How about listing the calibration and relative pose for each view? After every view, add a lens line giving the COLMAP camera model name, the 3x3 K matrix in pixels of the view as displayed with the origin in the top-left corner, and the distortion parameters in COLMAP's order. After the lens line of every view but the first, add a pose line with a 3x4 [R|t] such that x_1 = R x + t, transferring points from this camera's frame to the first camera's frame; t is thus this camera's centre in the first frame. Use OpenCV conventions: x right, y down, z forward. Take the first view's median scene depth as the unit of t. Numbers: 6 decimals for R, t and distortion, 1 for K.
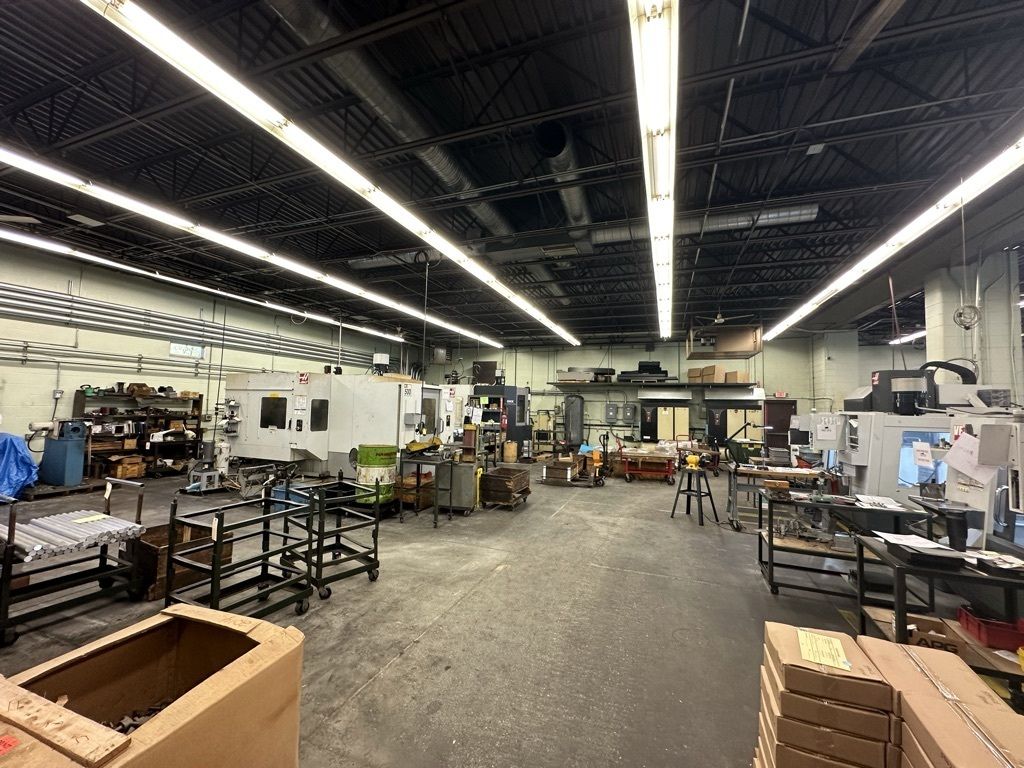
lens RADIAL K [[409.1, 0, 512.0], [0, 409.1, 384.0], [0, 0, 1]] dist [-0.000899, 0.000309]
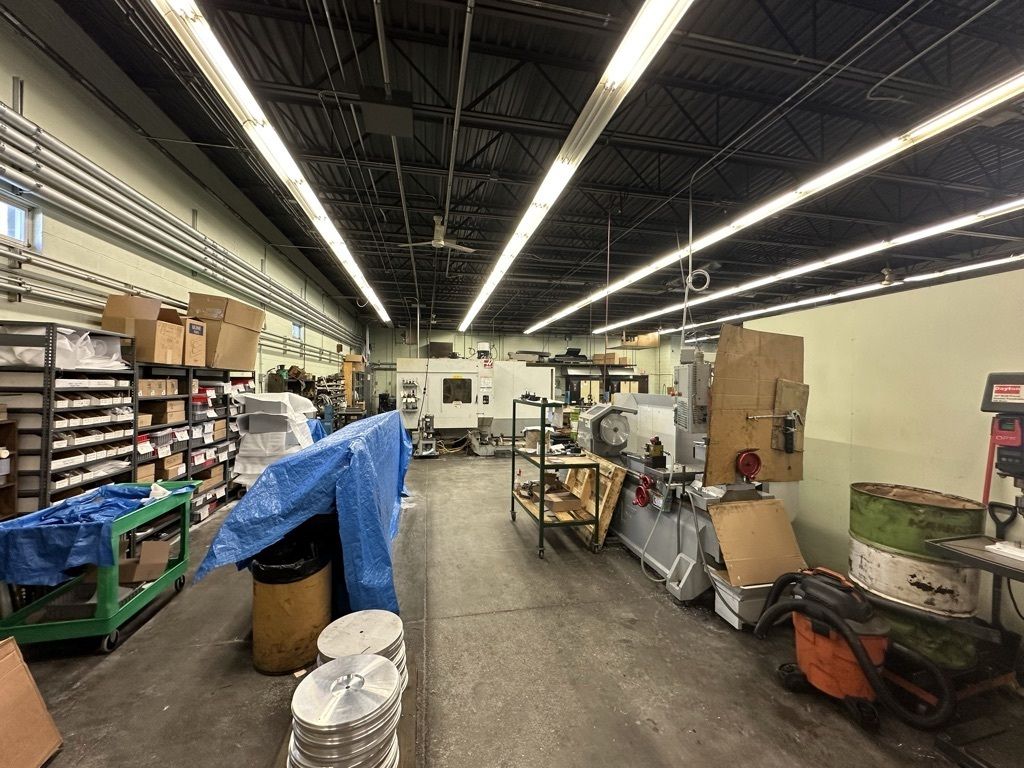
lens RADIAL K [[409.1, 0, 512.0], [0, 409.1, 384.0], [0, 0, 1]] dist [-0.000899, 0.000309]
pose [[0.841822, -0.018634, 0.539434, -0.722714], [-0.018210, 0.997855, 0.062887, -0.020381], [-0.539449, -0.062763, 0.839676, -0.088377]]
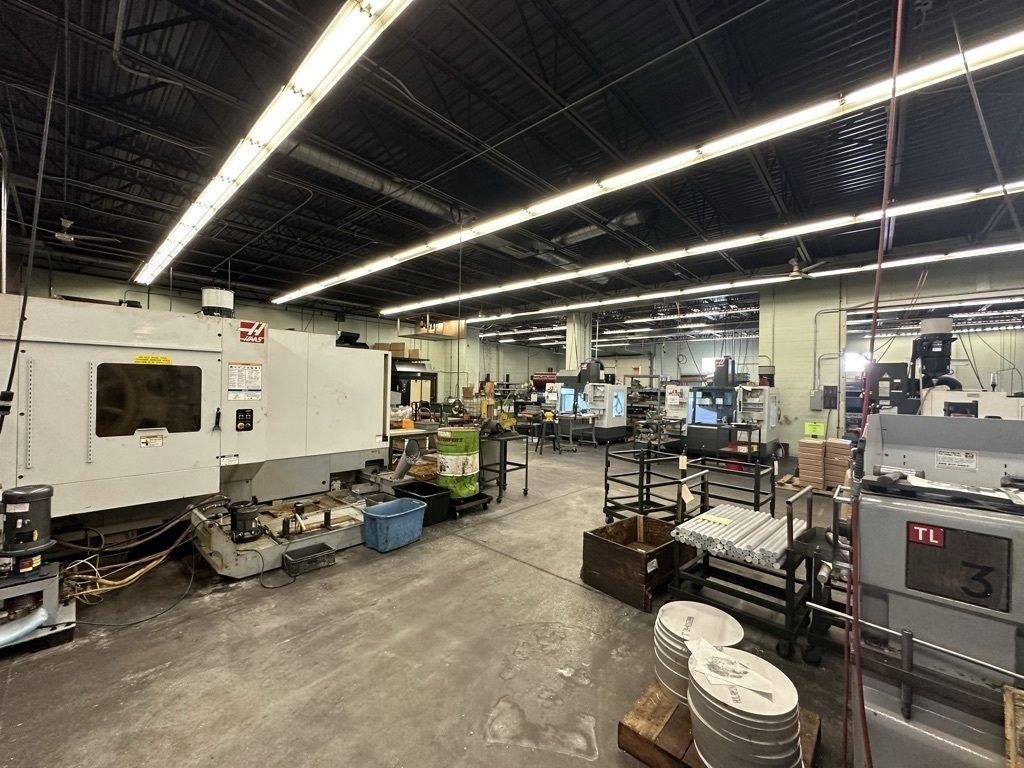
lens RADIAL K [[409.1, 0, 512.0], [0, 409.1, 384.0], [0, 0, 1]] dist [-0.000899, 0.000309]
pose [[0.360715, -0.015287, 0.932551, -0.555953], [-0.061653, 0.997288, 0.040196, 0.007519], [-0.930636, -0.071994, 0.358795, 0.306867]]
